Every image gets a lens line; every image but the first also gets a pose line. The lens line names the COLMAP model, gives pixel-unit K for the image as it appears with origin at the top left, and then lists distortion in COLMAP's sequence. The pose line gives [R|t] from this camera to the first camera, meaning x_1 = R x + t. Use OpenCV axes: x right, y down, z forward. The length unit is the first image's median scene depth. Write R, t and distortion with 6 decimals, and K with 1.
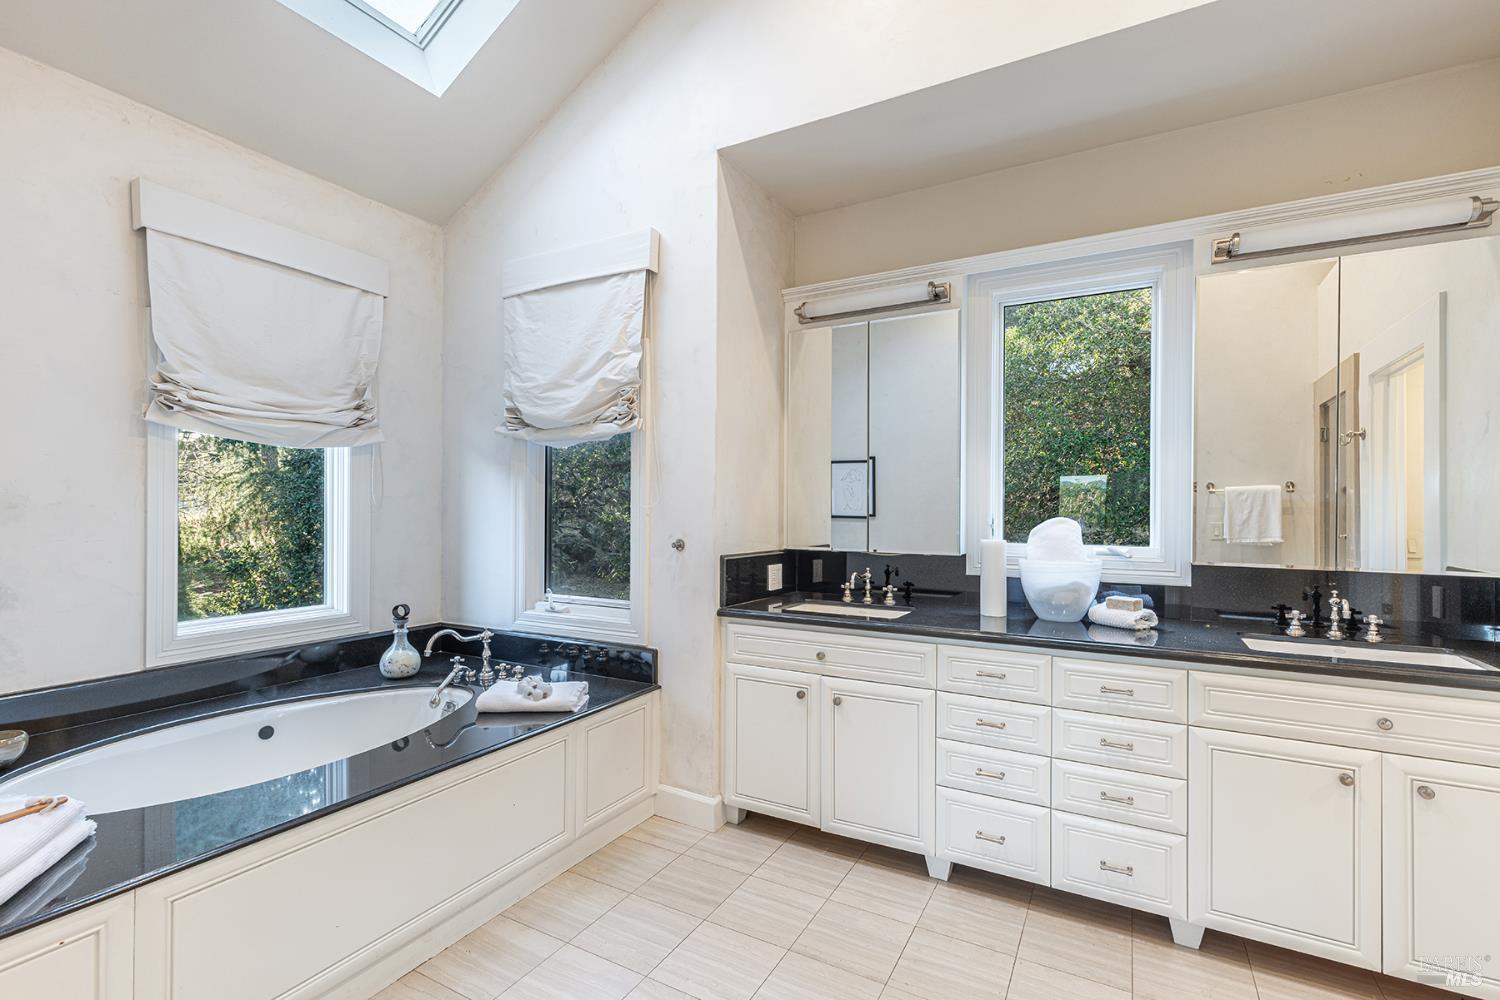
lens RADIAL K [[681.2, 0, 754.4], [0, 681.2, 504.7], [0, 0, 1]] dist [0.010863, 0.000130]
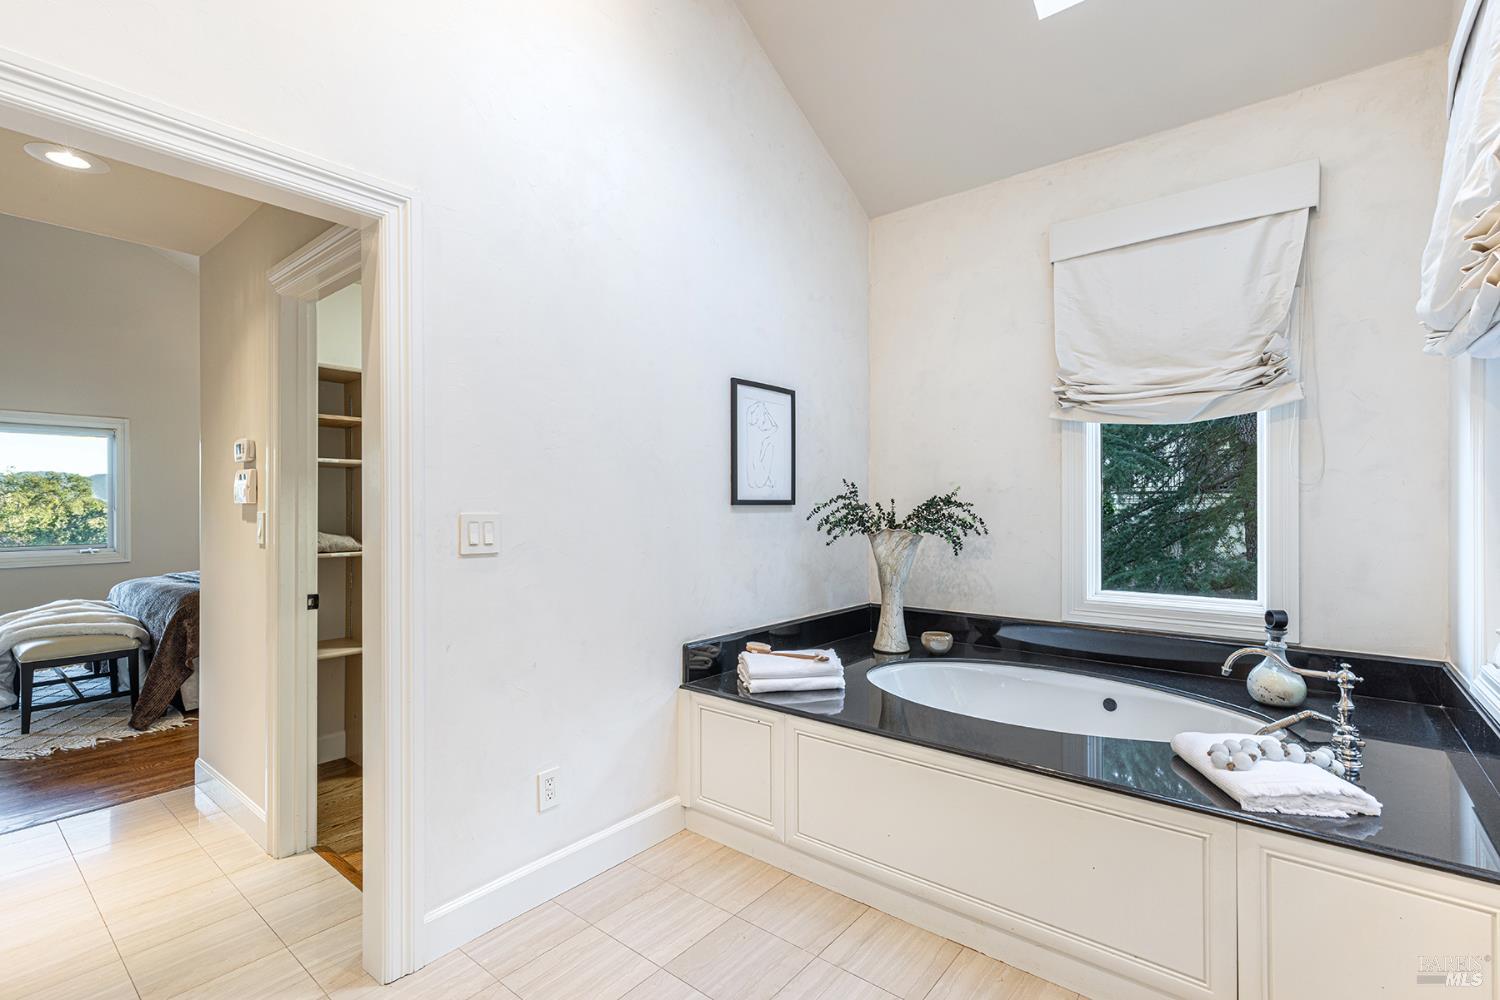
lens RADIAL K [[681.2, 0, 748.8], [0, 681.2, 500.7], [0, 0, 1]] dist [0.010863, 0.000130]
pose [[-0.172727, -0.009249, -0.984926, 0.322928], [0.007639, 0.999913, -0.010729, 0.026174], [0.984940, -0.009377, -0.172641, 0.524248]]
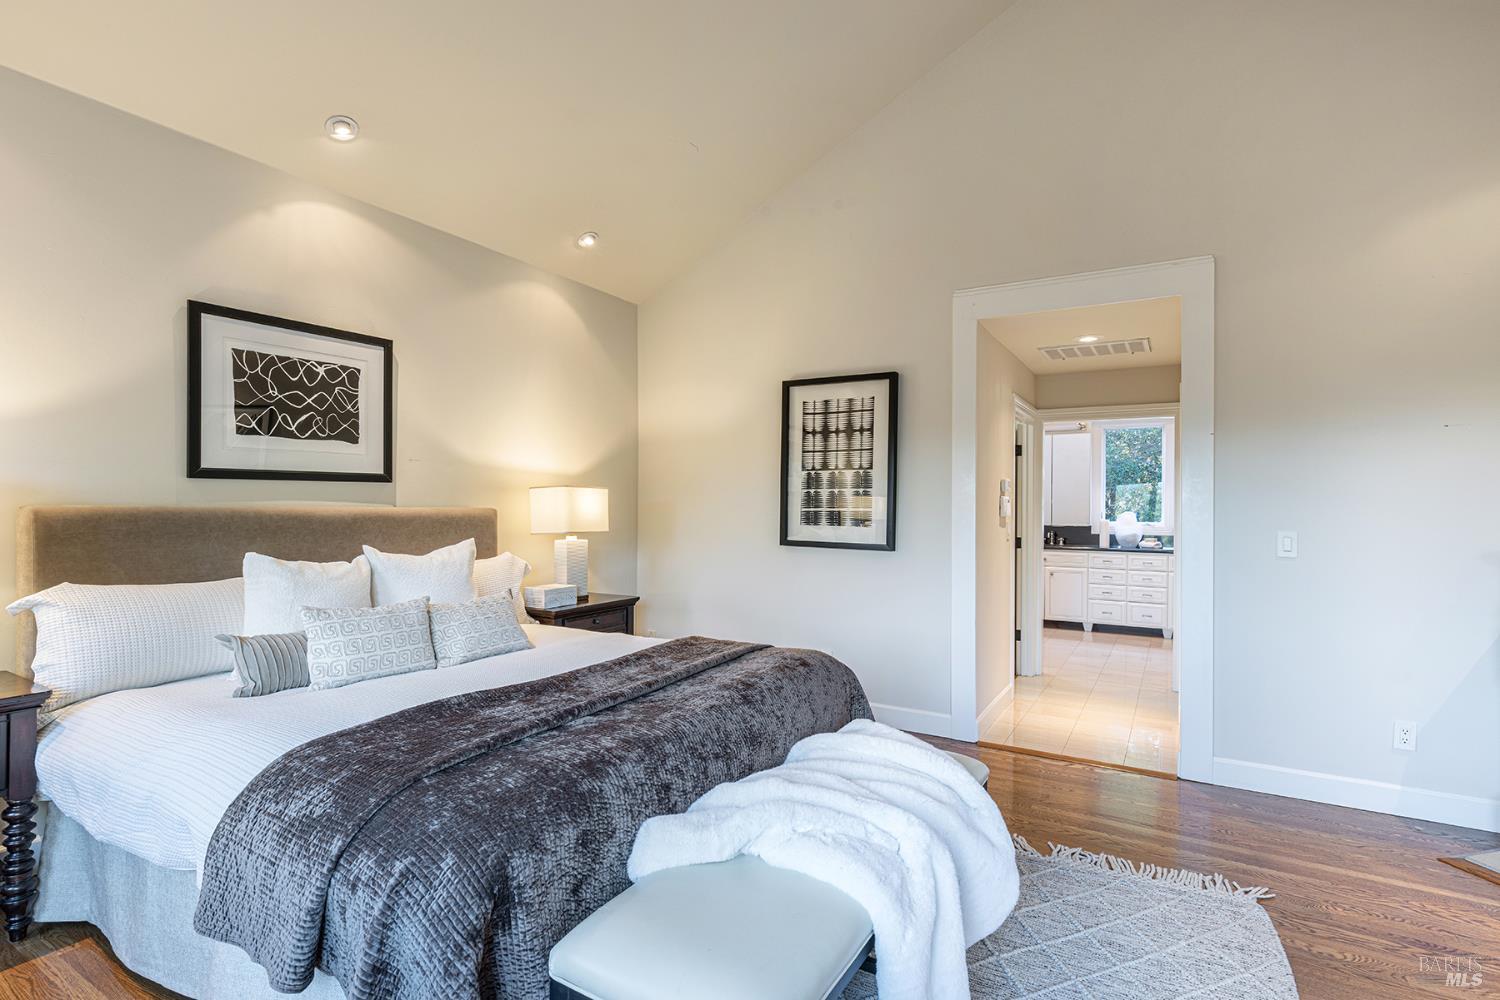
lens RADIAL K [[710.6, 0, 756.4], [0, 710.6, 501.3], [0, 0, 1]] dist [-0.002750, -0.000054]
pose [[0.999590, 0.005392, -0.028105, -1.149958], [-0.005344, 0.999984, 0.001803, -0.023961], [0.028114, -0.001652, 0.999603, -2.257143]]
